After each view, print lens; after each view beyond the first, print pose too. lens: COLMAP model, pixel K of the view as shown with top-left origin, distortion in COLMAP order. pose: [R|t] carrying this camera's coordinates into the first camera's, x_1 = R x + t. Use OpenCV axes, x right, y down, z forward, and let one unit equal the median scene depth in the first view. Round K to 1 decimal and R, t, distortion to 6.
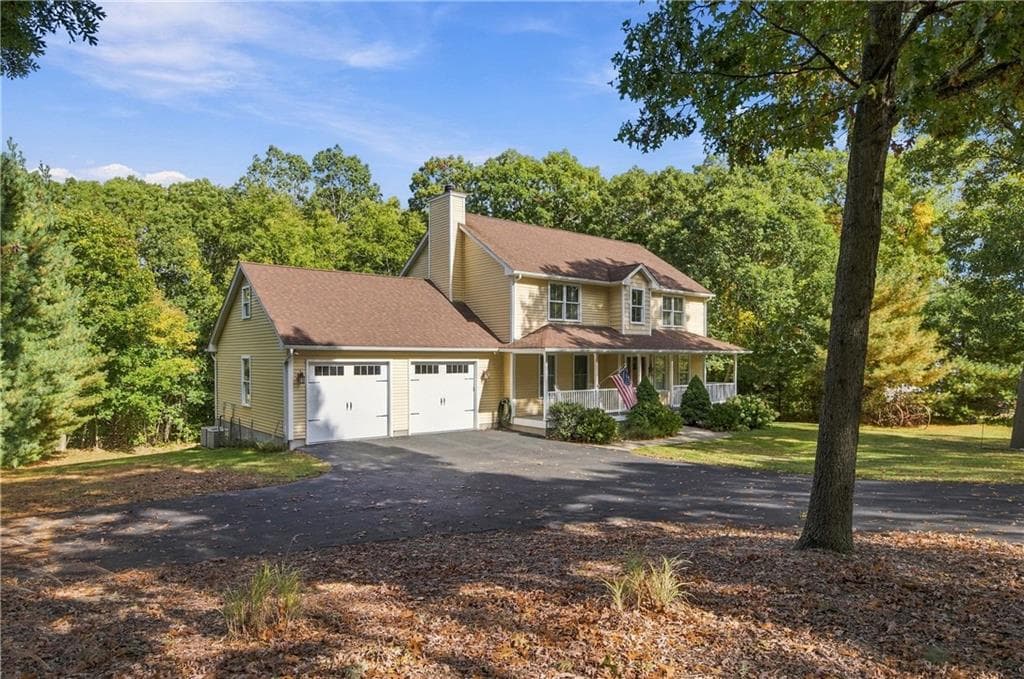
lens RADIAL K [[650.3, 0, 525.9], [0, 650.3, 358.3], [0, 0, 1]] dist [-0.002555, 0.000171]
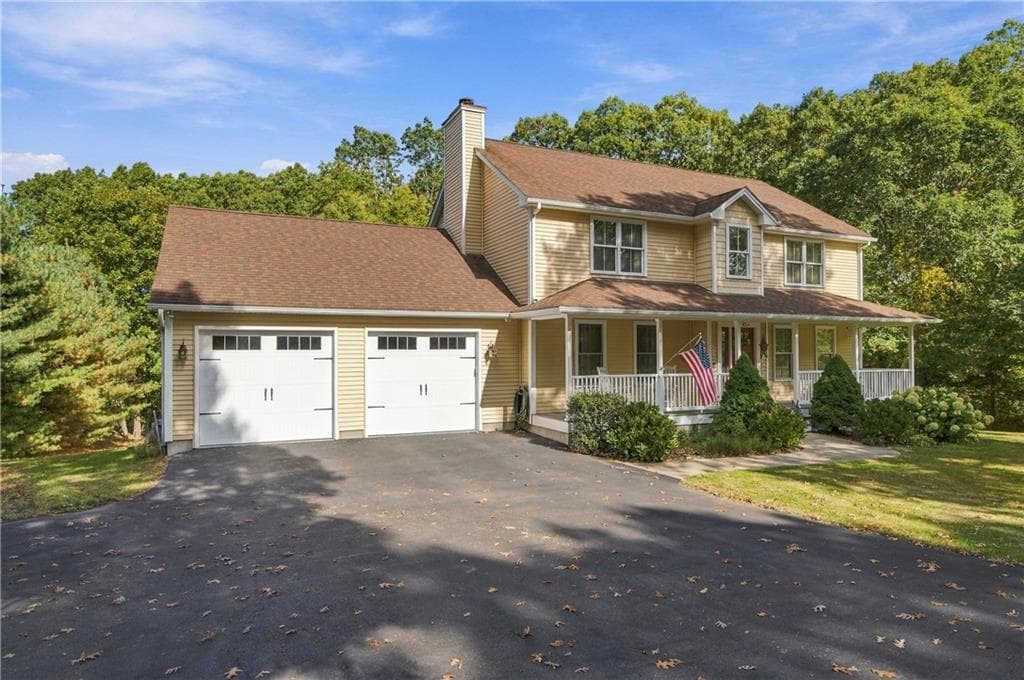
lens RADIAL K [[630.3, 0, 512.0], [0, 630.3, 340.0], [0, 0, 1]] dist [0.012361, 0.001391]
pose [[0.962341, -0.010520, -0.271642, 0.133986], [0.004622, 0.999740, -0.022344, 0.026267], [0.271807, 0.020247, 0.962139, 0.342316]]
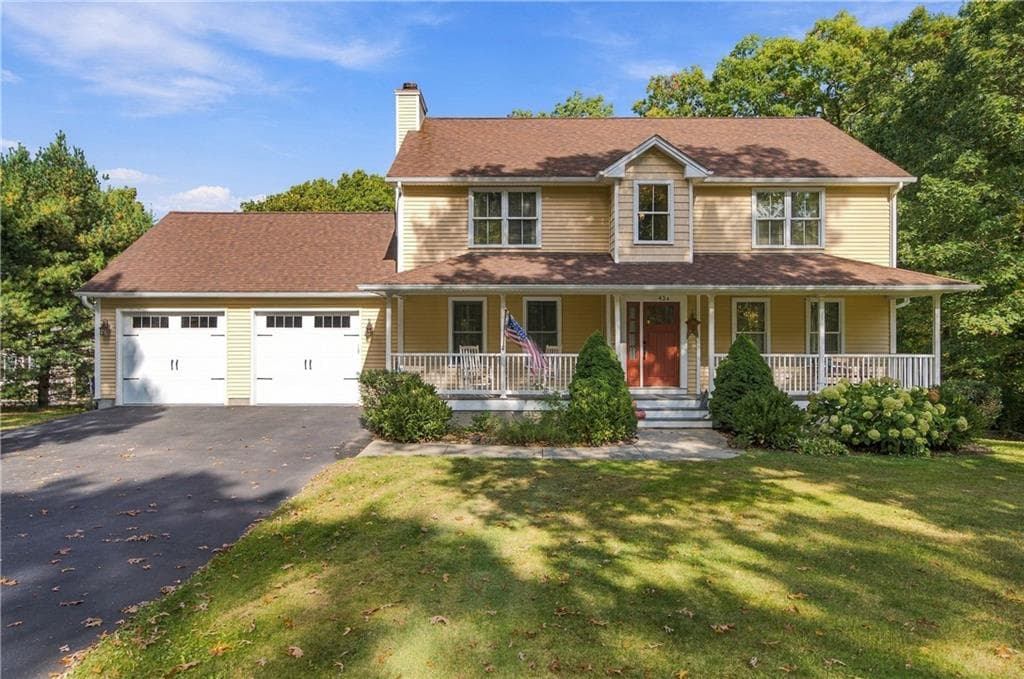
lens RADIAL K [[630.3, 0, 512.0], [0, 630.3, 339.5], [0, 0, 1]] dist [0.012361, 0.001391]
pose [[0.754509, 0.005725, -0.656265, 0.486151], [0.002205, 0.999934, 0.011258, 0.026981], [0.656286, -0.009941, 0.754446, 0.547491]]
